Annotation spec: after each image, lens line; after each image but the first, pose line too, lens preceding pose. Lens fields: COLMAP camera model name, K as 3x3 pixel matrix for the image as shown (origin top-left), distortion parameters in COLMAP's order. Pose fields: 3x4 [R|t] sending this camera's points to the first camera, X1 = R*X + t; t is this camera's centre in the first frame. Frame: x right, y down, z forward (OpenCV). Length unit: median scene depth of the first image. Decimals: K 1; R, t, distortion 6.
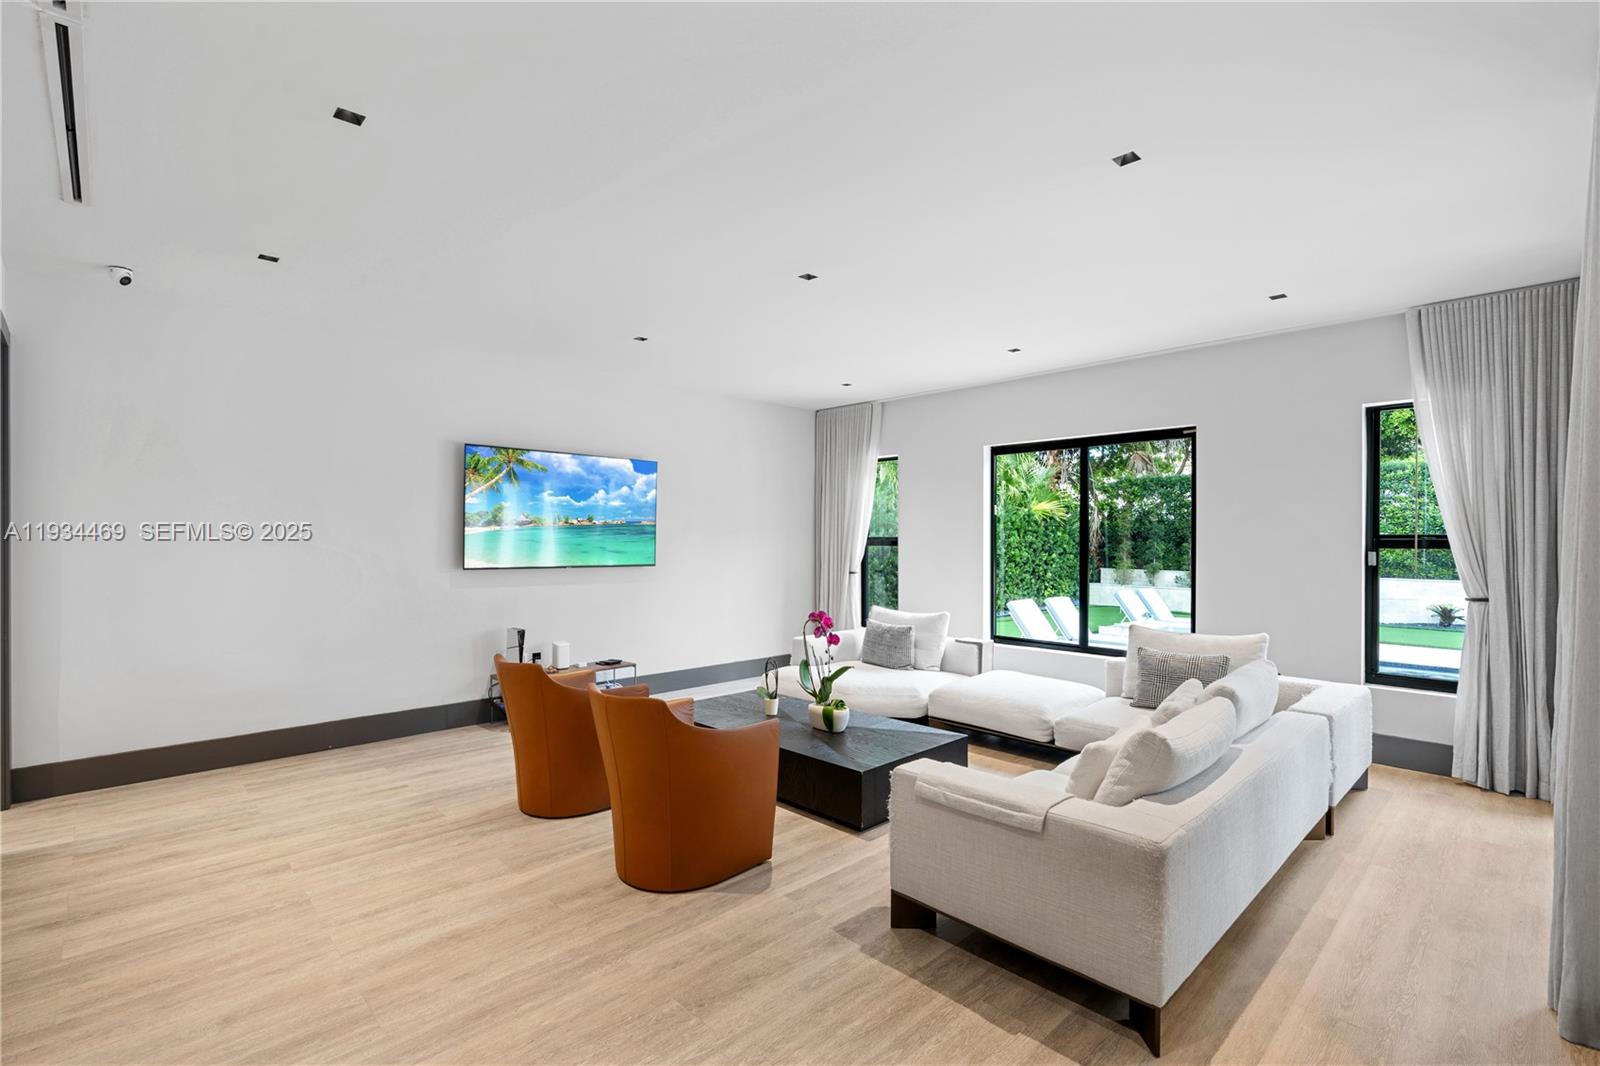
lens RADIAL K [[721.4, 0, 810.1], [0, 721.4, 526.9], [0, 0, 1]] dist [-0.007040, 0.002038]
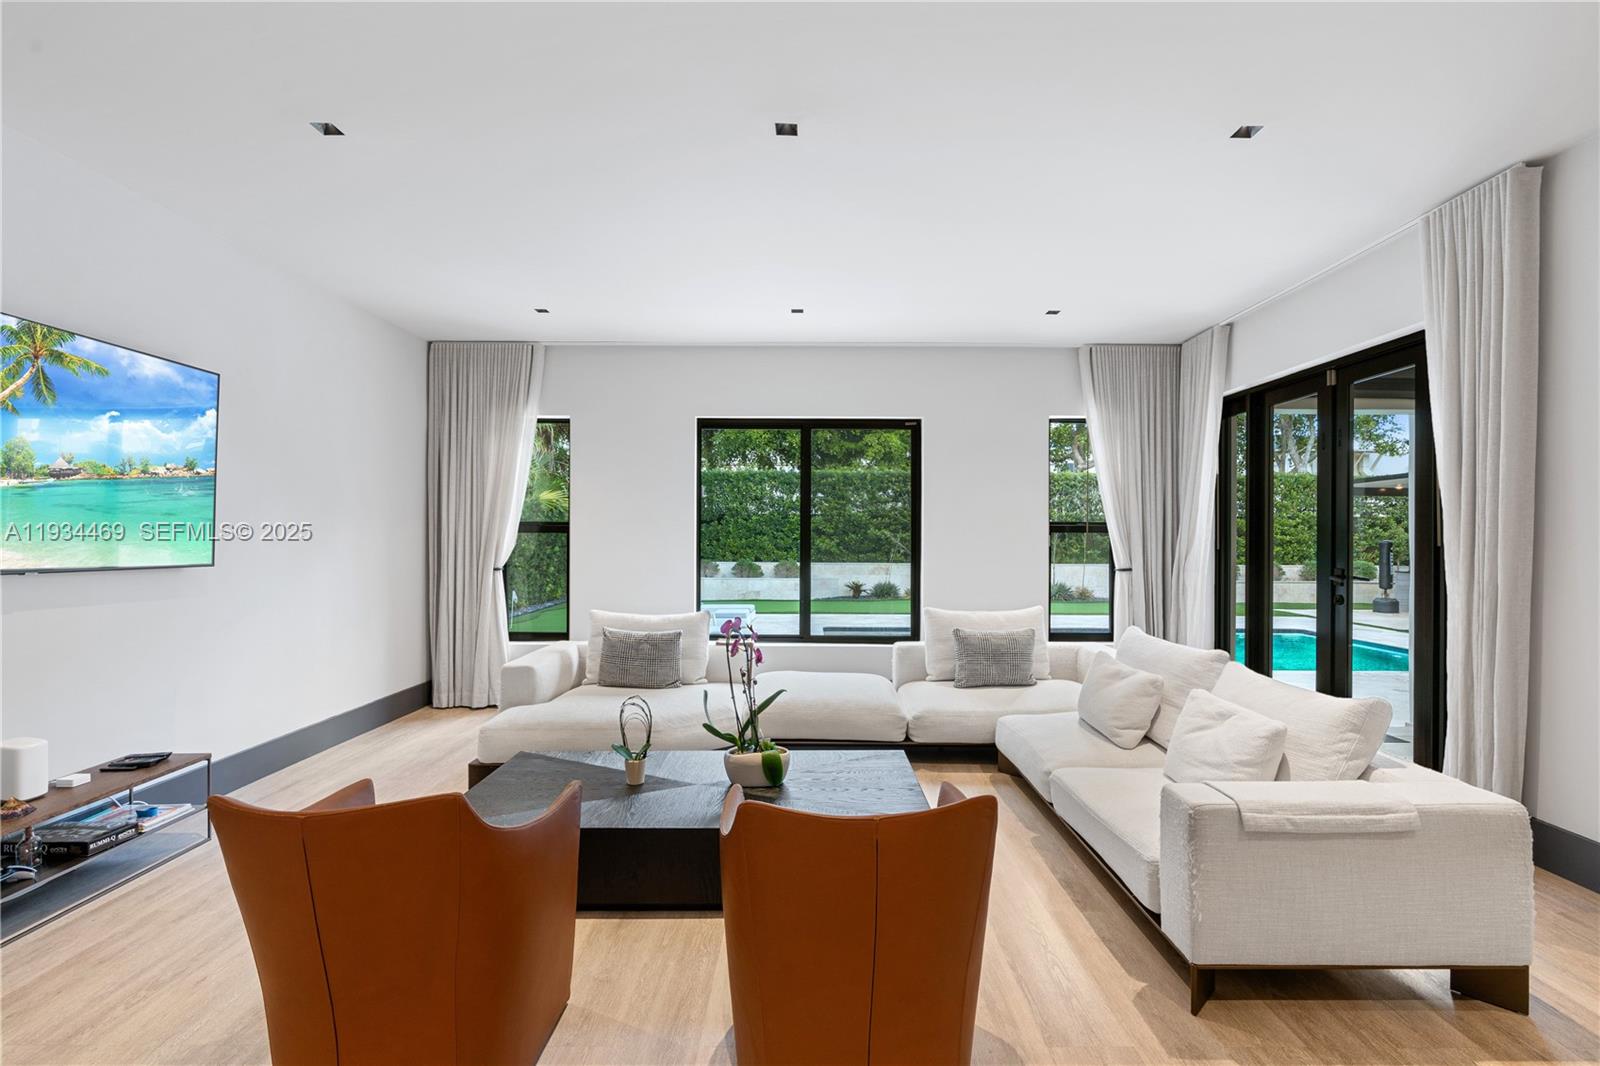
lens RADIAL K [[721.4, 0, 797.3], [0, 721.4, 530.9], [0, 0, 1]] dist [-0.007040, 0.002038]
pose [[0.705599, 0.004811, 0.708595, -0.332477], [-0.013780, 0.999881, 0.006933, 0.019511], [-0.708477, -0.014657, 0.705581, 0.348873]]
